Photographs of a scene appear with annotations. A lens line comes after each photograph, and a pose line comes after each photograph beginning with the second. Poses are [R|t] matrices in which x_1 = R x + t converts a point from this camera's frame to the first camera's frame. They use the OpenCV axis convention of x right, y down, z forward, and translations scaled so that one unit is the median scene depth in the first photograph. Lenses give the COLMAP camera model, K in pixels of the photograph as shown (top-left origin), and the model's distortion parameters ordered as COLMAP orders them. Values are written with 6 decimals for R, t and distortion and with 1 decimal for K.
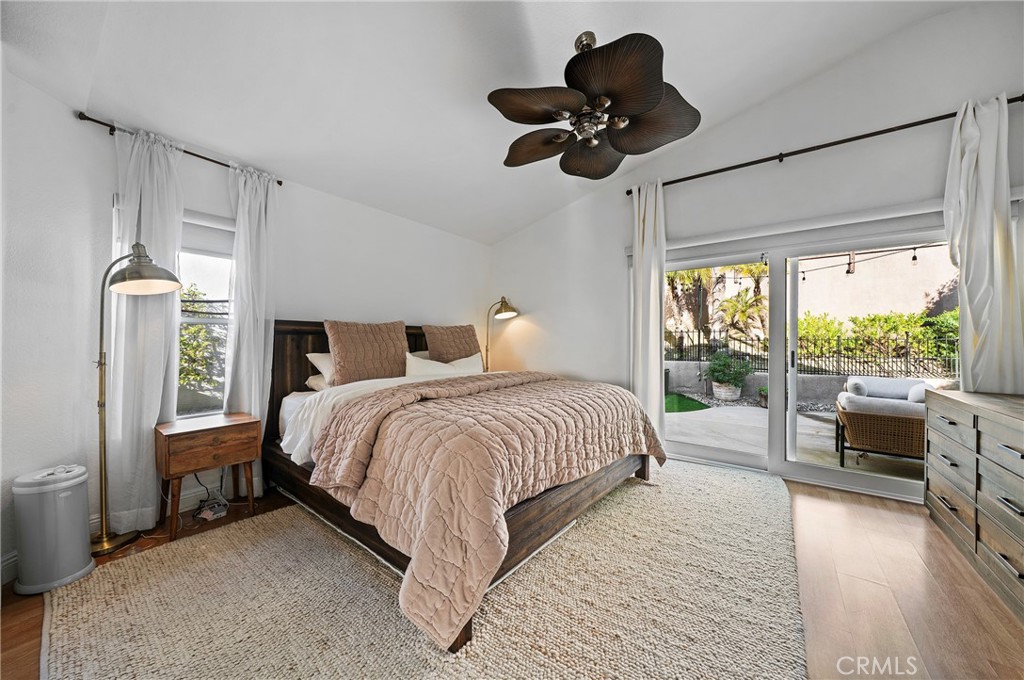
lens RADIAL K [[354.9, 0, 514.5], [0, 354.9, 332.9], [0, 0, 1]] dist [-0.001549, -0.000085]
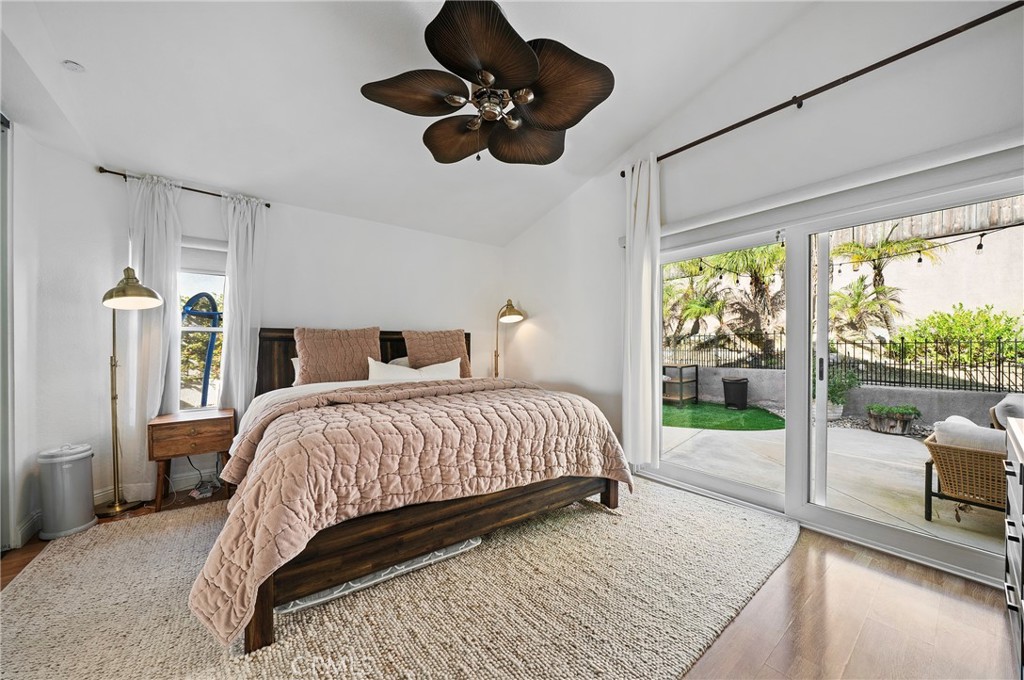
lens RADIAL K [[362.2, 0, 512.0], [0, 362.2, 340.0], [0, 0, 1]] dist [-0.002389, -0.000054]
pose [[0.964417, -0.007405, -0.264281, 0.417777], [0.009374, 0.999937, 0.006191, 0.002313], [0.264219, -0.008448, 0.964426, 0.106598]]
